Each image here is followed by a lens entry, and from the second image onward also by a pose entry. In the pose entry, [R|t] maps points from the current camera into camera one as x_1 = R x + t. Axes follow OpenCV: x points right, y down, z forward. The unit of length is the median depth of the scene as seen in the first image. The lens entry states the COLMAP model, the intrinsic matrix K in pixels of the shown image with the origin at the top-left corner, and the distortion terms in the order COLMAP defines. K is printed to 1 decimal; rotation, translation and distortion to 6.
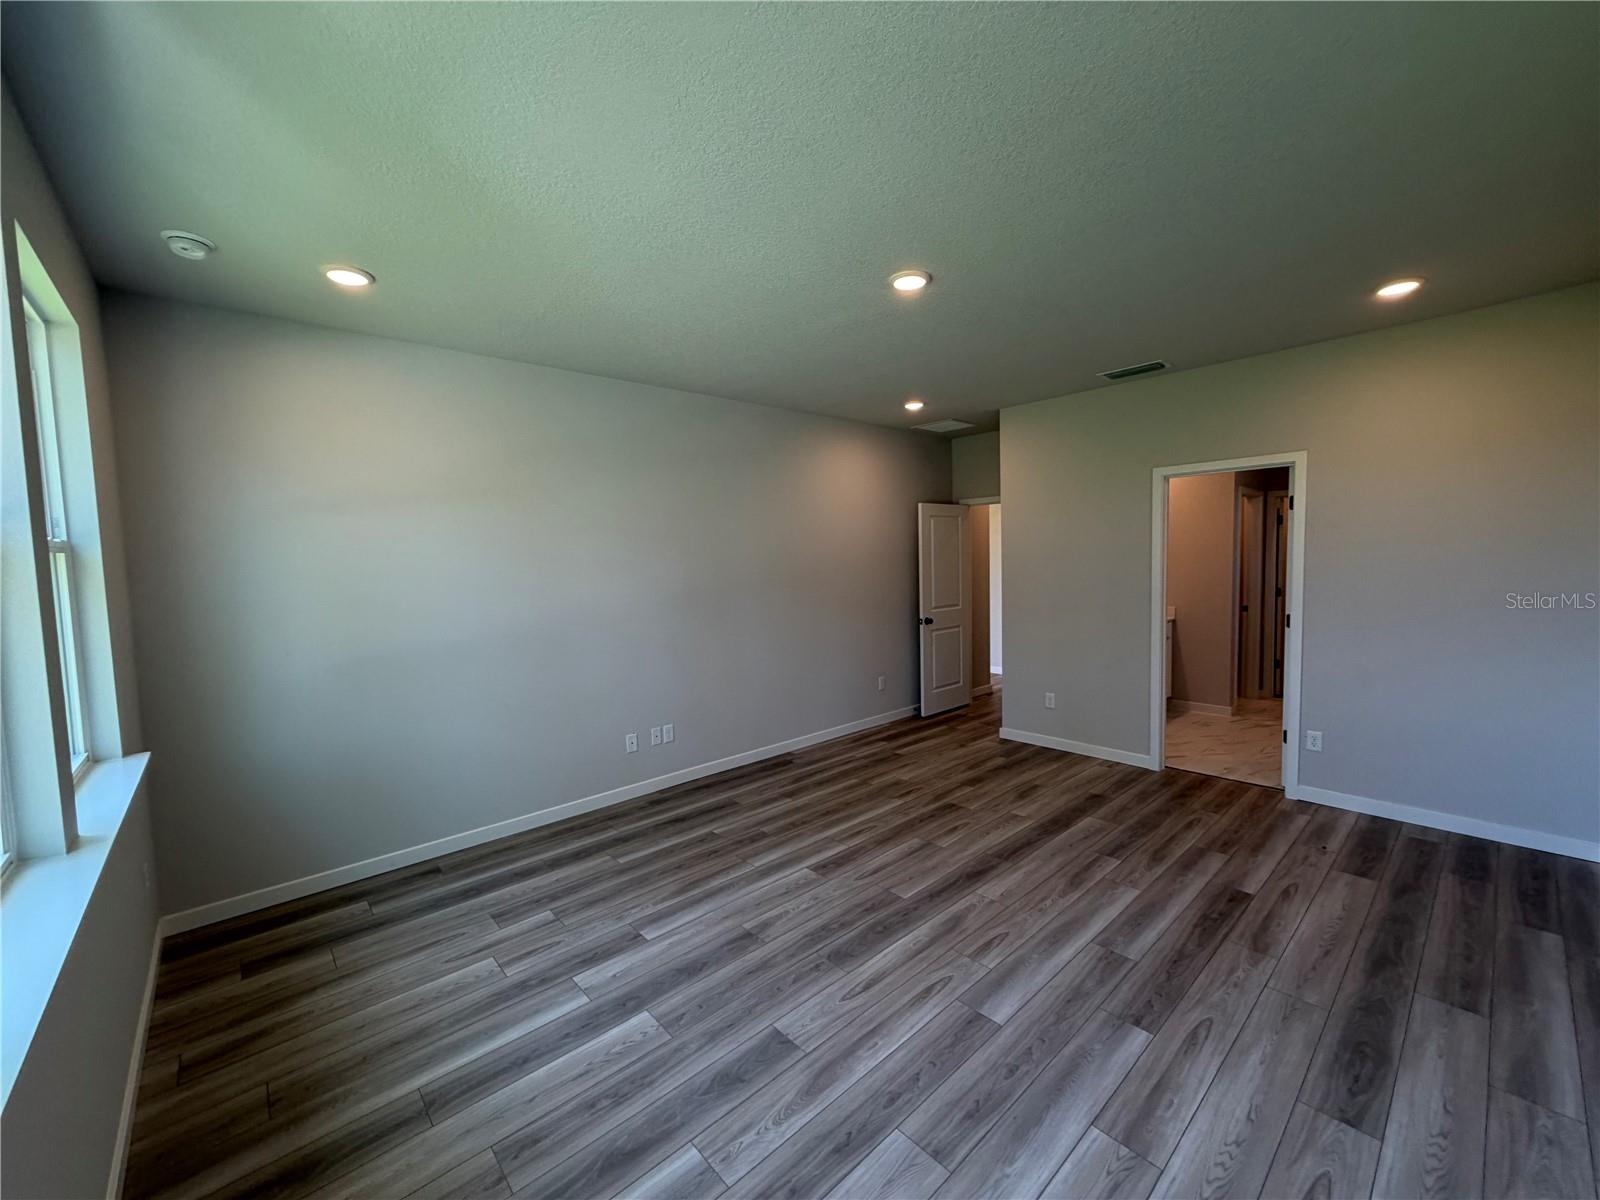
lens RADIAL K [[639.0, 0, 794.8], [0, 639.0, 600.4], [0, 0, 1]] dist [0.000739, 0.000096]
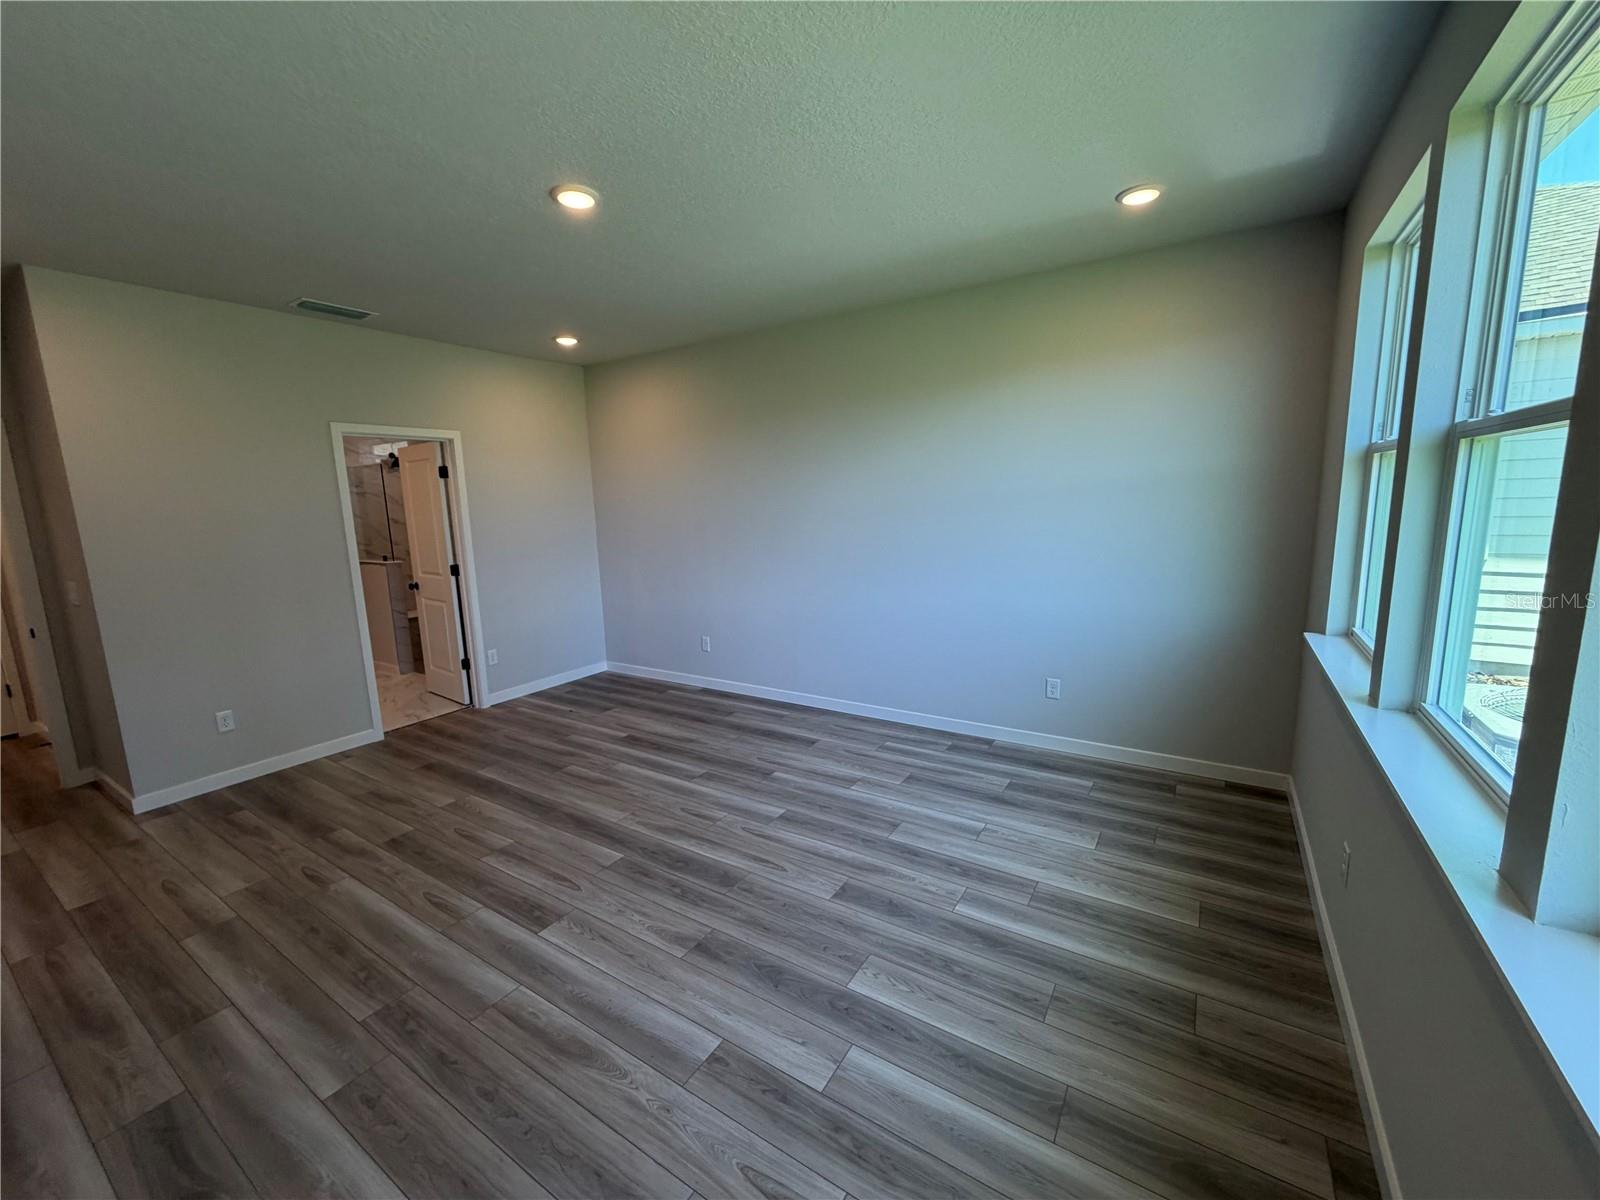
lens RADIAL K [[639.0, 0, 794.8], [0, 639.0, 600.4], [0, 0, 1]] dist [0.000739, 0.000096]
pose [[-0.260905, -0.117284, 0.958213, -0.786789], [0.101885, 0.983703, 0.148146, -0.036468], [-0.959973, 0.136280, -0.244704, 0.934901]]
